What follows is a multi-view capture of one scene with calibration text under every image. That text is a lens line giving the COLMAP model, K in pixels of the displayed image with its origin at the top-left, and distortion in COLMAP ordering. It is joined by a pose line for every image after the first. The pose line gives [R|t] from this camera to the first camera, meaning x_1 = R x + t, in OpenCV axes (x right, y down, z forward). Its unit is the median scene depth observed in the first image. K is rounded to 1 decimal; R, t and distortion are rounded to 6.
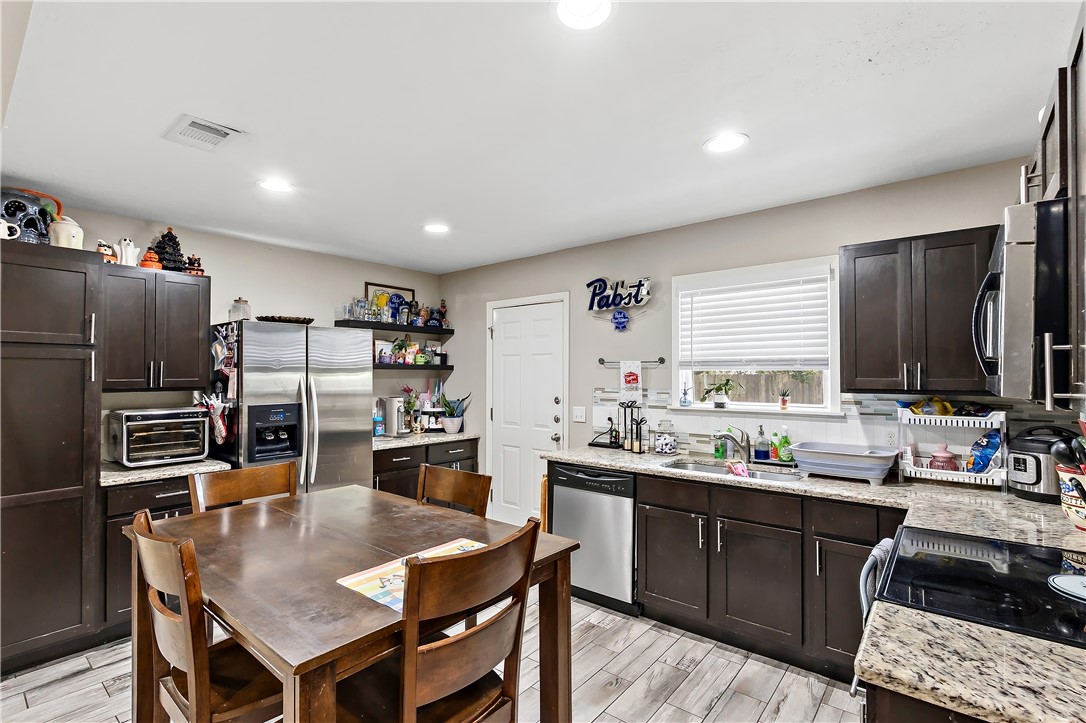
lens RADIAL K [[504.9, 0, 539.3], [0, 504.9, 368.0], [0, 0, 1]] dist [-0.004714, -0.000325]
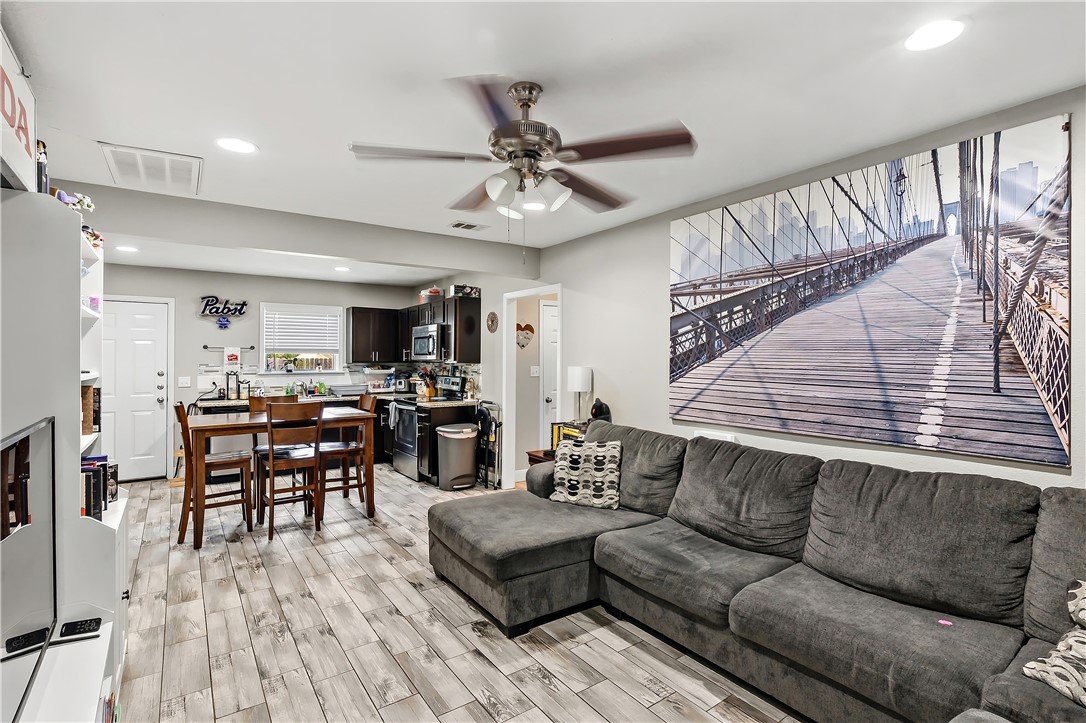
lens RADIAL K [[511.0, 0, 539.6], [0, 511.0, 358.2], [0, 0, 1]] dist [-0.004222, -0.000255]
pose [[0.256890, 0.004392, 0.966431, -1.328095], [-0.011571, 0.999932, -0.001469, 0.013626], [-0.966371, -0.010805, 0.256923, -0.482729]]
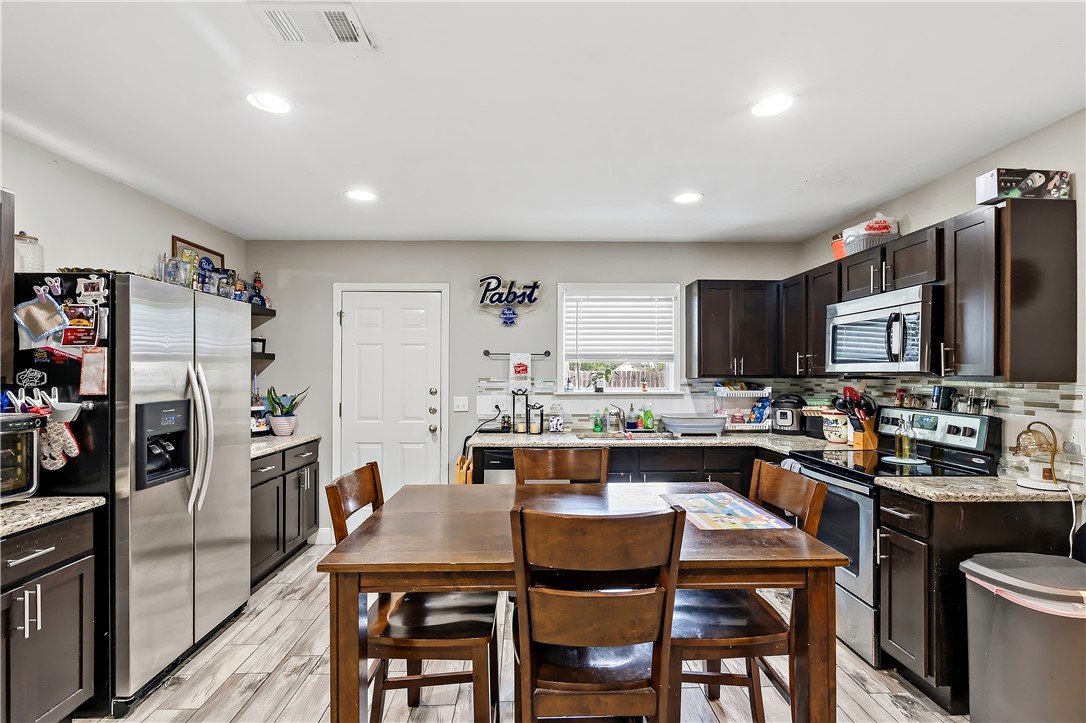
lens RADIAL K [[504.9, 0, 539.3], [0, 504.9, 368.0], [0, 0, 1]] dist [-0.004714, -0.000325]
pose [[0.750891, 0.007863, 0.660380, -0.575981], [-0.010283, 0.999947, -0.000215, 0.020095], [-0.660346, -0.006629, 0.750932, 0.144539]]
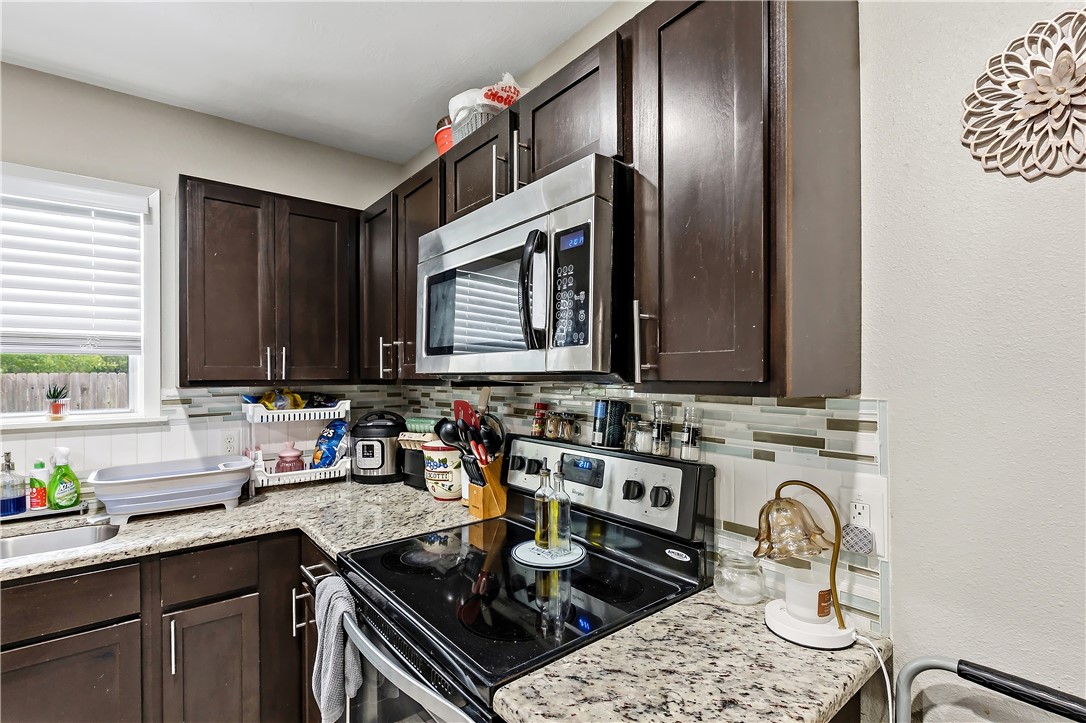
lens RADIAL K [[504.9, 0, 539.3], [0, 504.9, 368.0], [0, 0, 1]] dist [-0.004714, -0.000325]
pose [[0.199135, 0.009859, 0.979923, 0.016175], [-0.006526, 0.999941, -0.008734, 0.019965], [-0.979950, -0.004656, 0.199187, 0.296224]]
